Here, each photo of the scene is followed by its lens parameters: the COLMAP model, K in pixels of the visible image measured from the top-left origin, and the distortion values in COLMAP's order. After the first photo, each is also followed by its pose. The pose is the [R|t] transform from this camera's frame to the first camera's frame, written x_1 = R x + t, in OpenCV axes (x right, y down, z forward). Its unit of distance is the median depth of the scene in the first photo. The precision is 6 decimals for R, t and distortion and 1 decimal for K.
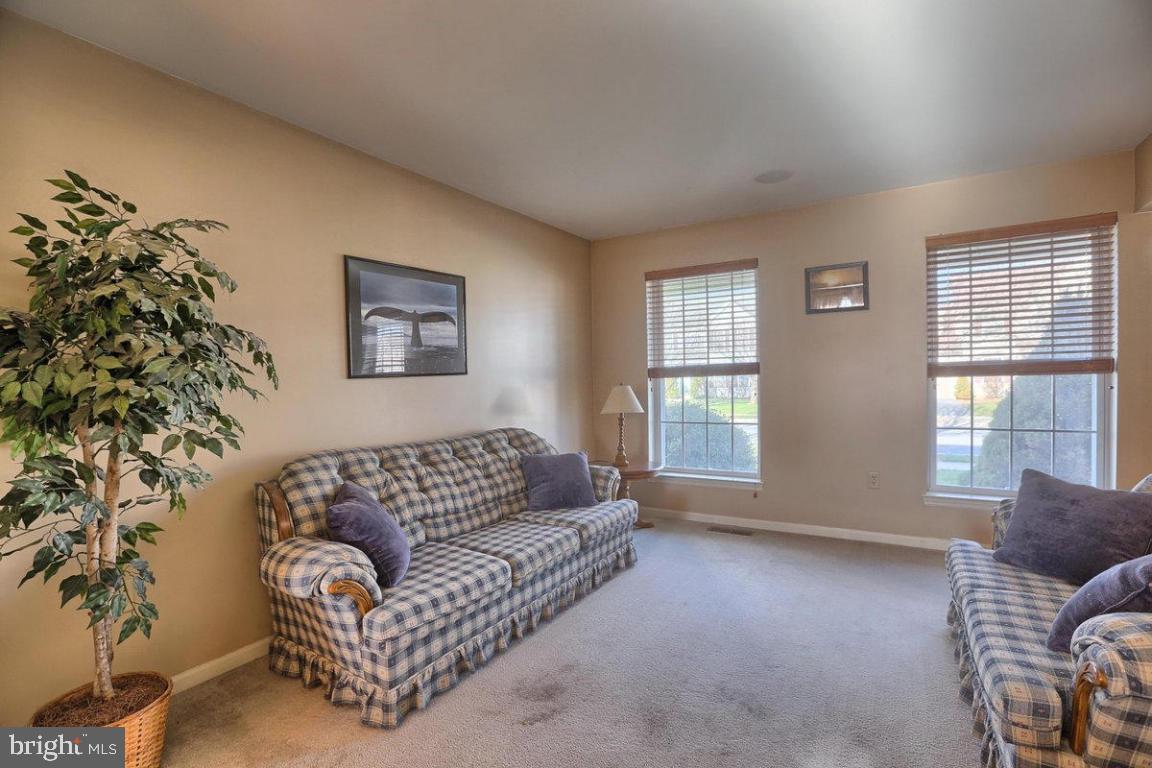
lens RADIAL K [[538.8, 0, 572.4], [0, 538.8, 394.5], [0, 0, 1]] dist [-0.039977, 0.001199]
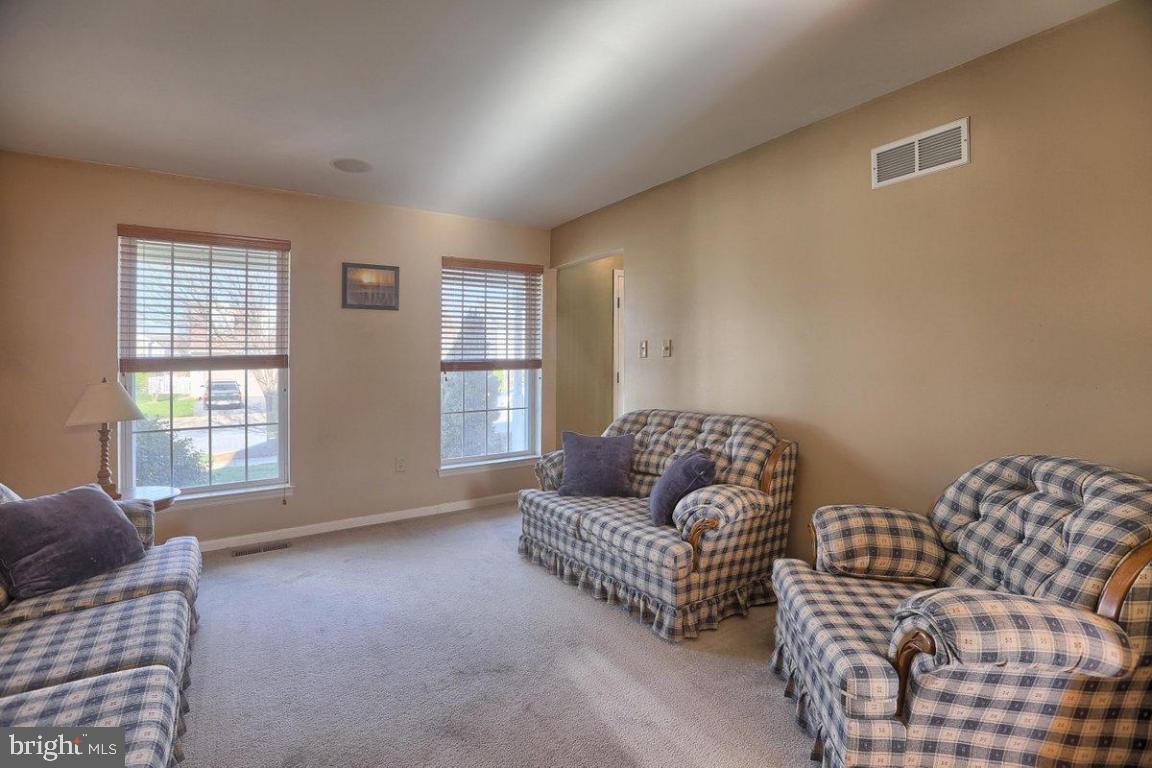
lens RADIAL K [[544.7, 0, 576.0], [0, 544.7, 384.0], [0, 0, 1]] dist [-0.097076, 0.030995]
pose [[0.366190, -0.013510, 0.930442, -0.372134], [0.030751, 0.999524, 0.002411, 0.003163], [-0.930032, 0.027729, 0.366431, 0.259338]]
